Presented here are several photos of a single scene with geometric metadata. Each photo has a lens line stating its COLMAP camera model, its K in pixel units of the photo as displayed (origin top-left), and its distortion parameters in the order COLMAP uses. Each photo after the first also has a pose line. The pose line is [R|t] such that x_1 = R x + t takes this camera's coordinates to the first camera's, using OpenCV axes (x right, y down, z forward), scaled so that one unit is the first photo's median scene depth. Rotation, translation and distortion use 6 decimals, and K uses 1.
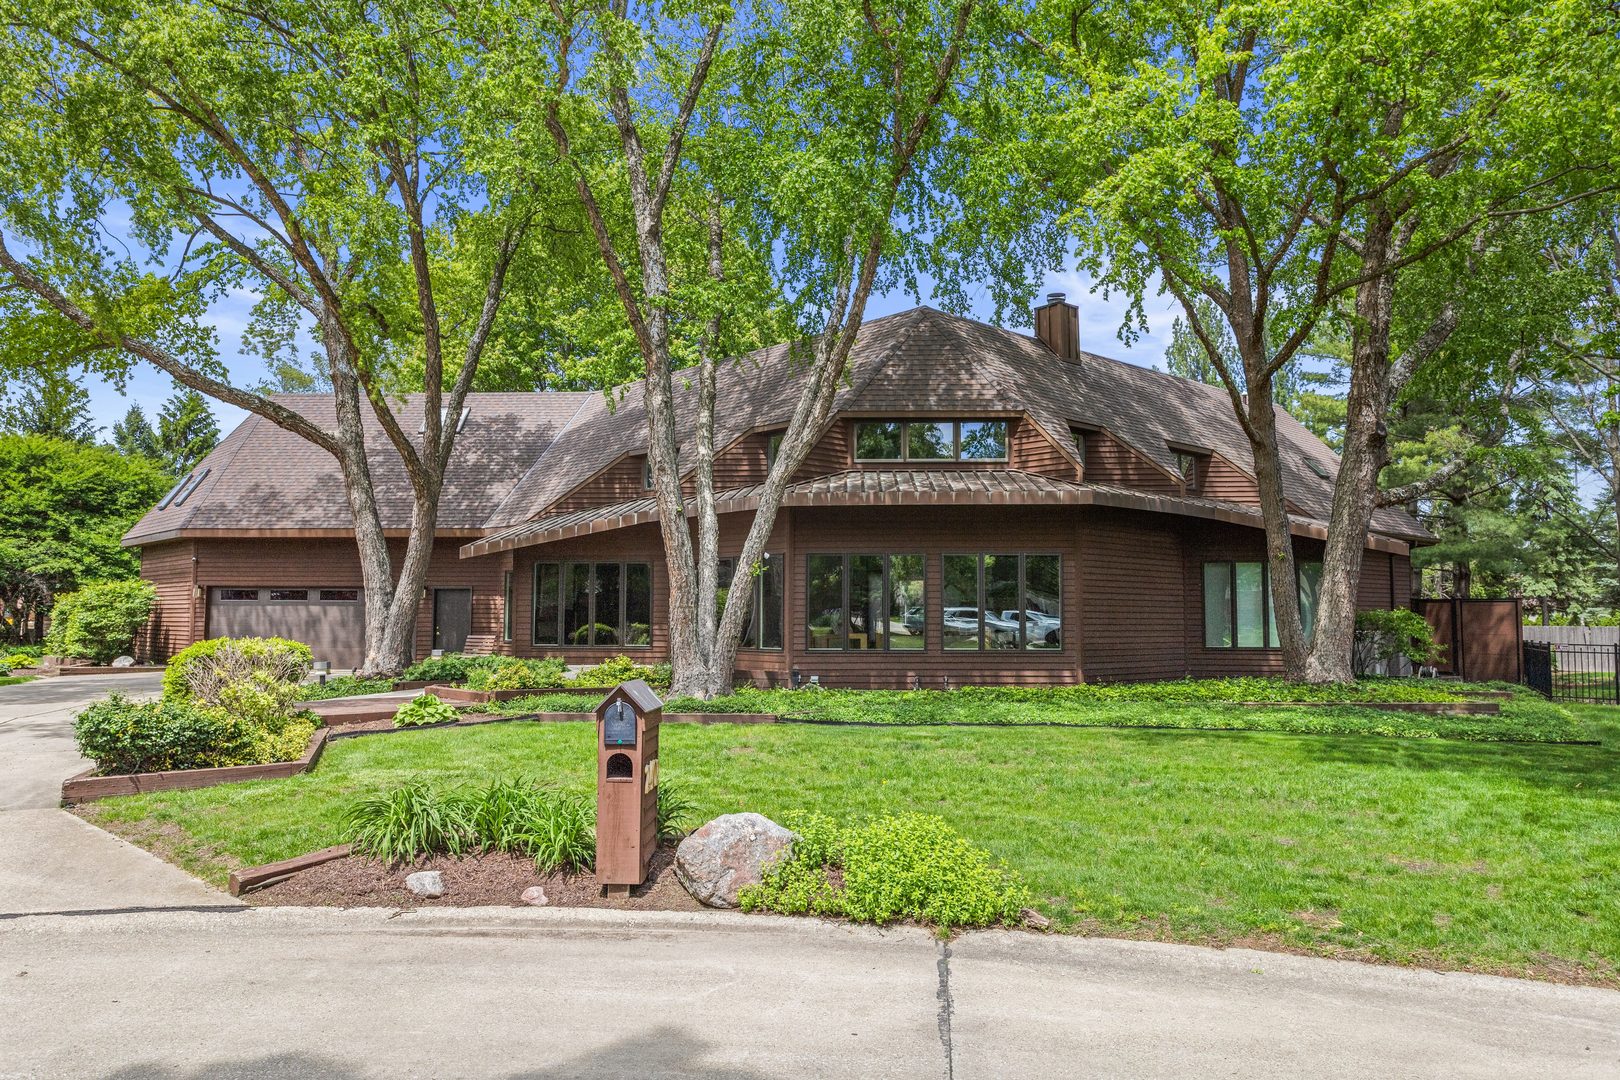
lens RADIAL K [[1192.3, 0, 810.2], [0, 1192.3, 539.2], [0, 0, 1]] dist [0.000242, -0.000654]
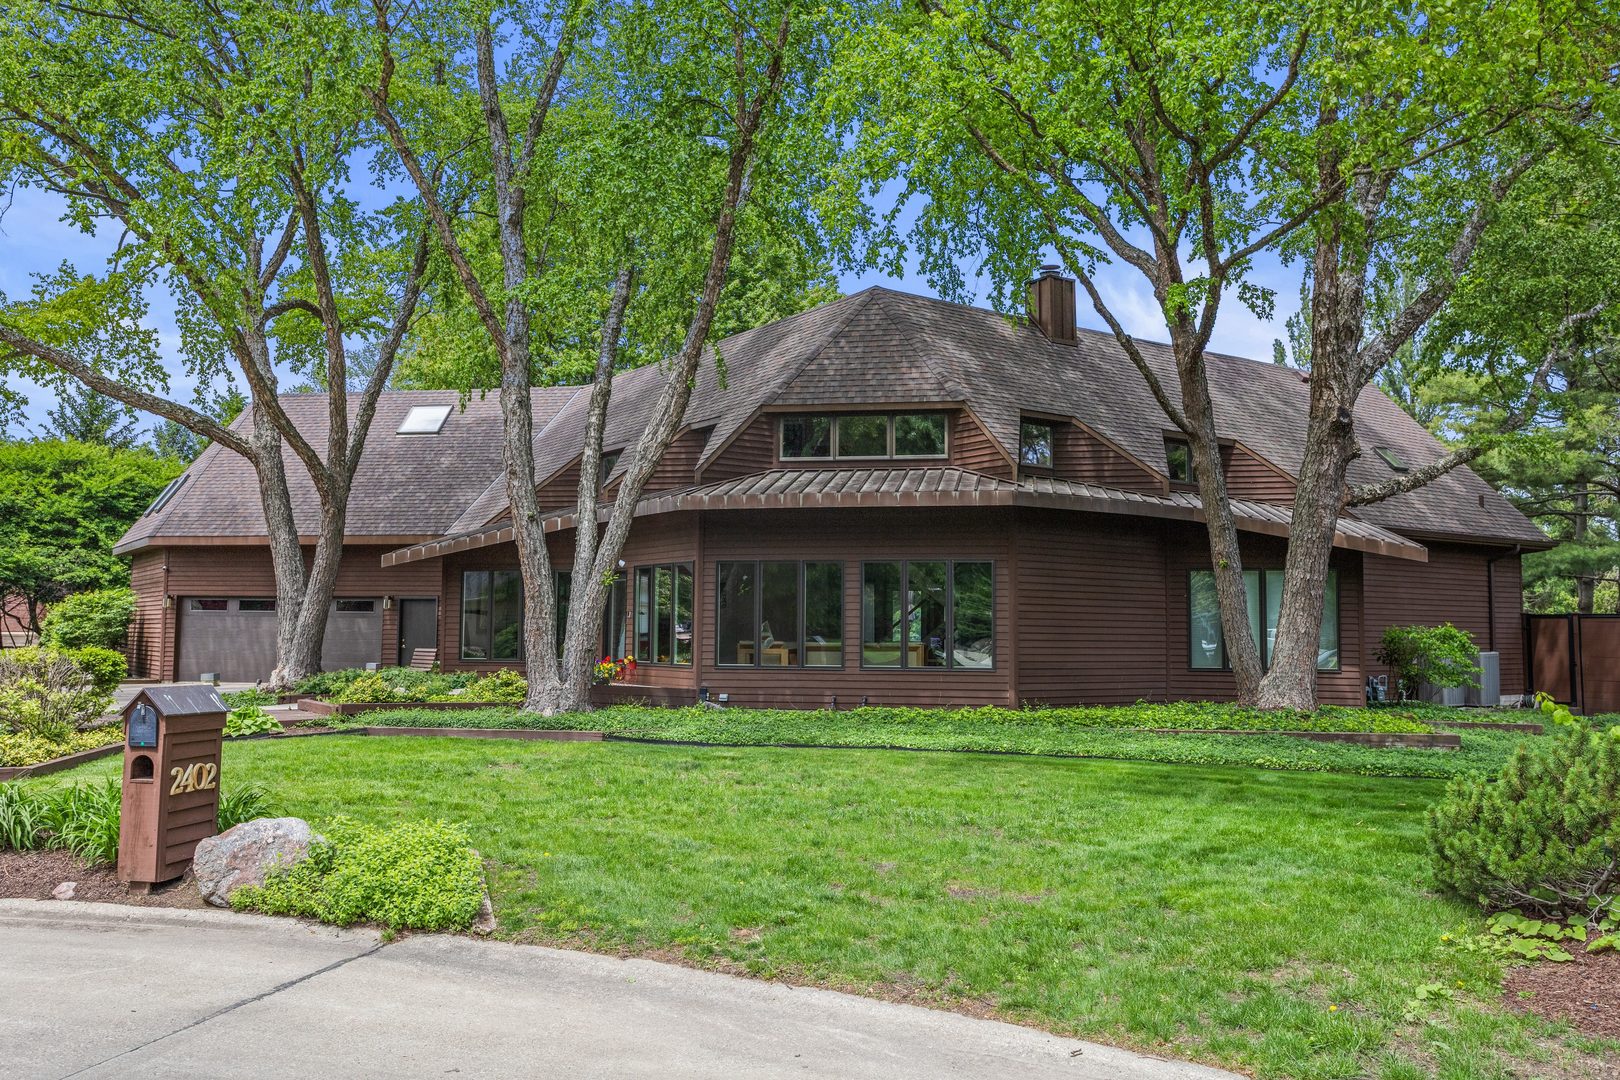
lens RADIAL K [[1369.4, 0, 809.7], [0, 1369.4, 543.9], [0, 0, 1]] dist [0.018485, 0.002662]
pose [[0.989068, -0.003395, -0.147418, 0.212306], [0.003344, 0.999994, -0.000595, -0.000433], [0.147419, 0.000095, 0.989074, -0.034640]]
